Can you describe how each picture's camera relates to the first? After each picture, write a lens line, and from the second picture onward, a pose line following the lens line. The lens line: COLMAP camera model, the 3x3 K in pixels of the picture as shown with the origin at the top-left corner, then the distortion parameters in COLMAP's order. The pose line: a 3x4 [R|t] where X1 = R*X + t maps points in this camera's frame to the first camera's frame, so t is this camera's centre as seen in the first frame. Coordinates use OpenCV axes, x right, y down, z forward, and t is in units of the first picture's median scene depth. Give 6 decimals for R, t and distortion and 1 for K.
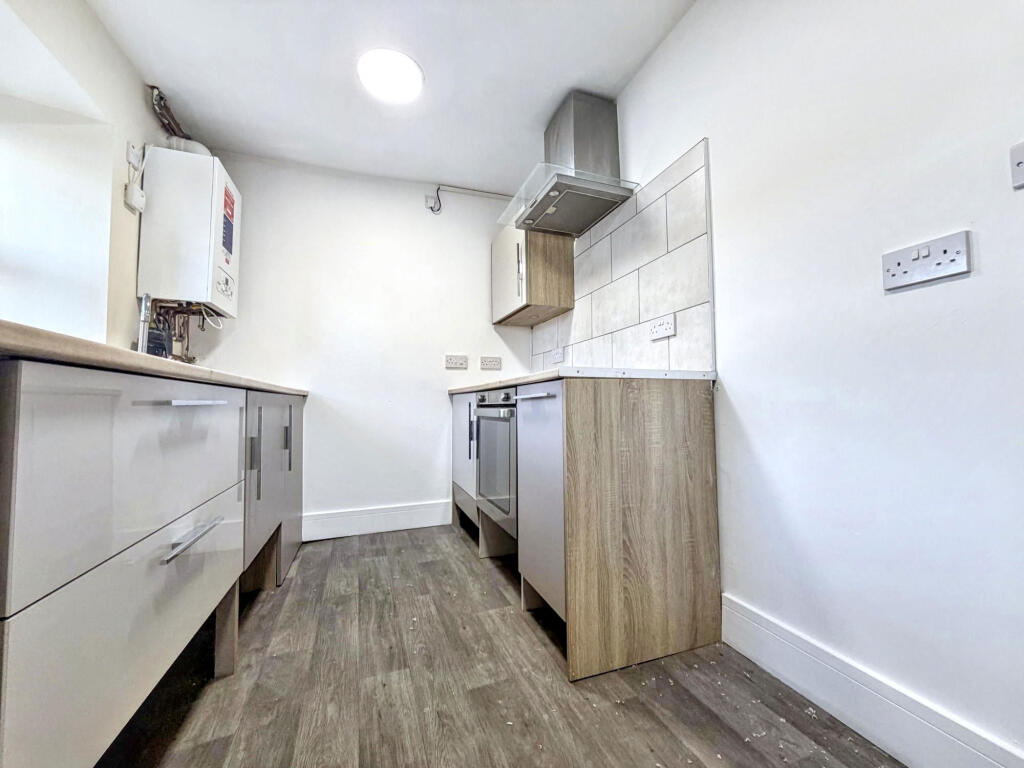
lens RADIAL K [[406.9, 0, 514.7], [0, 406.9, 384.4], [0, 0, 1]] dist [-0.000675, -0.000247]
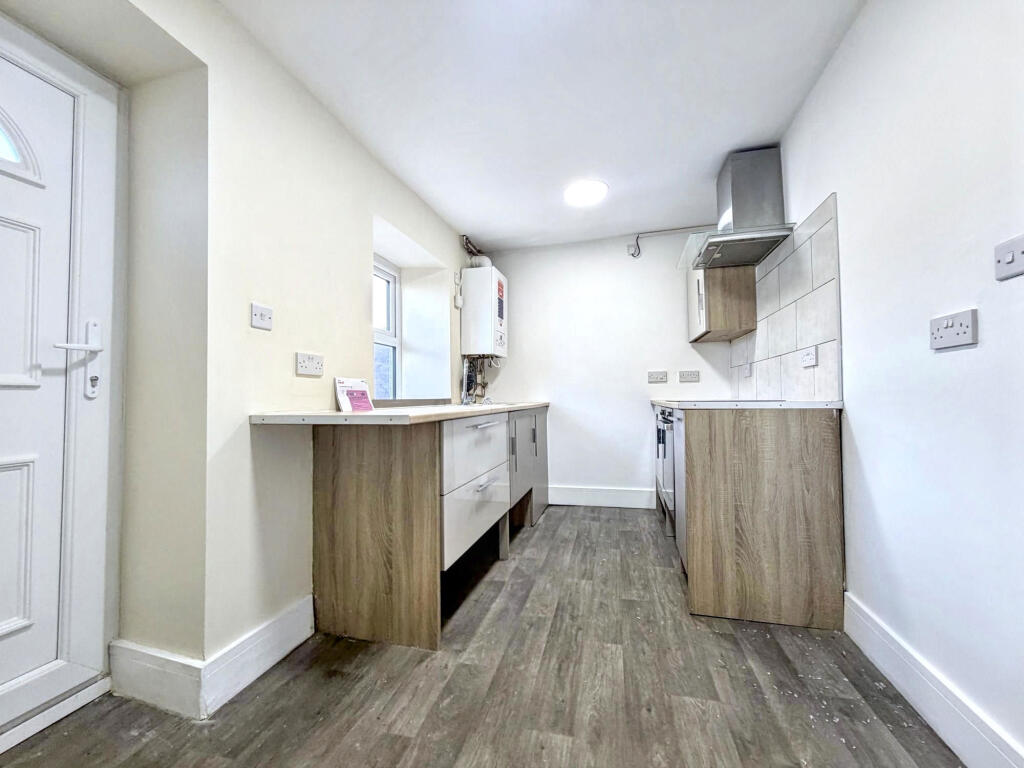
lens RADIAL K [[406.9, 0, 514.7], [0, 406.9, 384.4], [0, 0, 1]] dist [-0.000675, -0.000247]
pose [[0.820408, -0.019198, -0.571456, 0.385864], [0.033337, 0.999342, 0.014287, -0.123626], [0.570805, -0.030772, 0.820509, -0.455598]]
